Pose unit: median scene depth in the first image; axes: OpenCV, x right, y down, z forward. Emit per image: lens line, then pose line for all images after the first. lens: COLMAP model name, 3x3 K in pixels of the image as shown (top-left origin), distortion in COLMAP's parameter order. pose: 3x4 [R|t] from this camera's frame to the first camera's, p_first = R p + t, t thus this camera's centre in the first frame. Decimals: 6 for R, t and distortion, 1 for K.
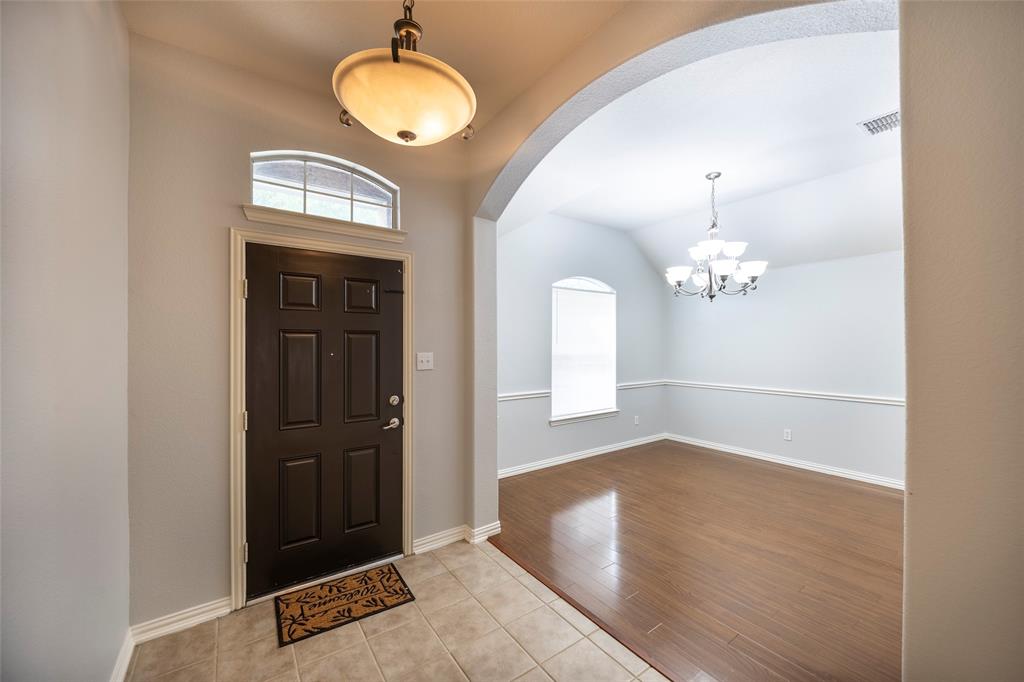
lens RADIAL K [[390.5, 0, 512.0], [0, 390.5, 341.0], [0, 0, 1]] dist [-0.000735, -0.000167]
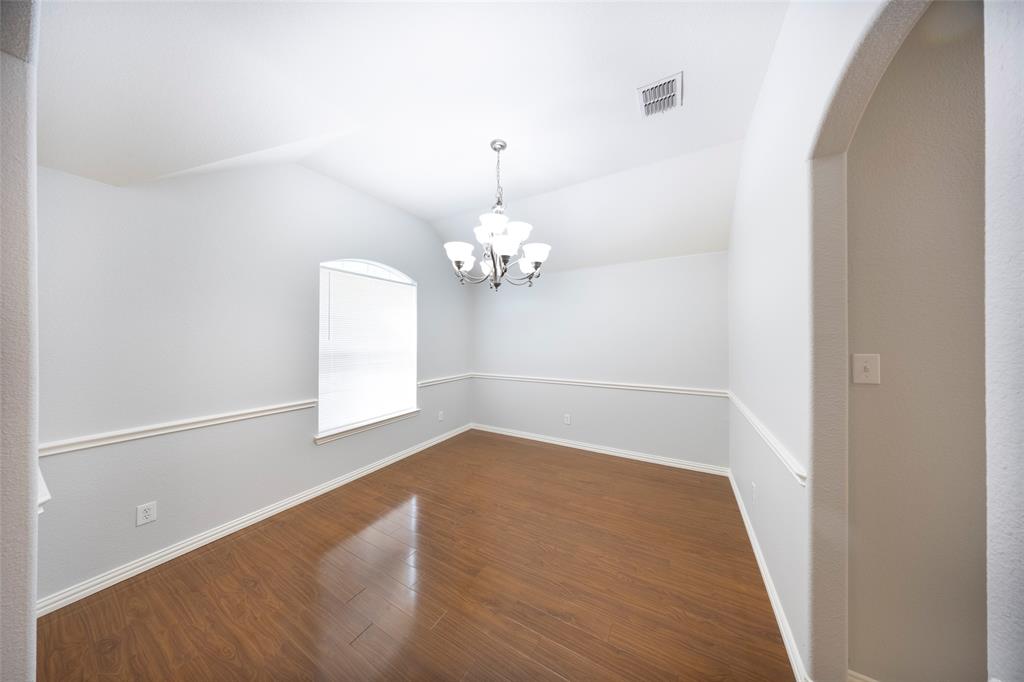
lens RADIAL K [[314.9, 0, 512.0], [0, 314.9, 341.0], [0, 0, 1]] dist [0.005456, -0.000030]
pose [[0.902783, -0.006082, 0.430054, 0.181588], [0.000113, 0.999903, 0.013904, 0.001640], [-0.430097, -0.012504, 0.902696, 0.265034]]
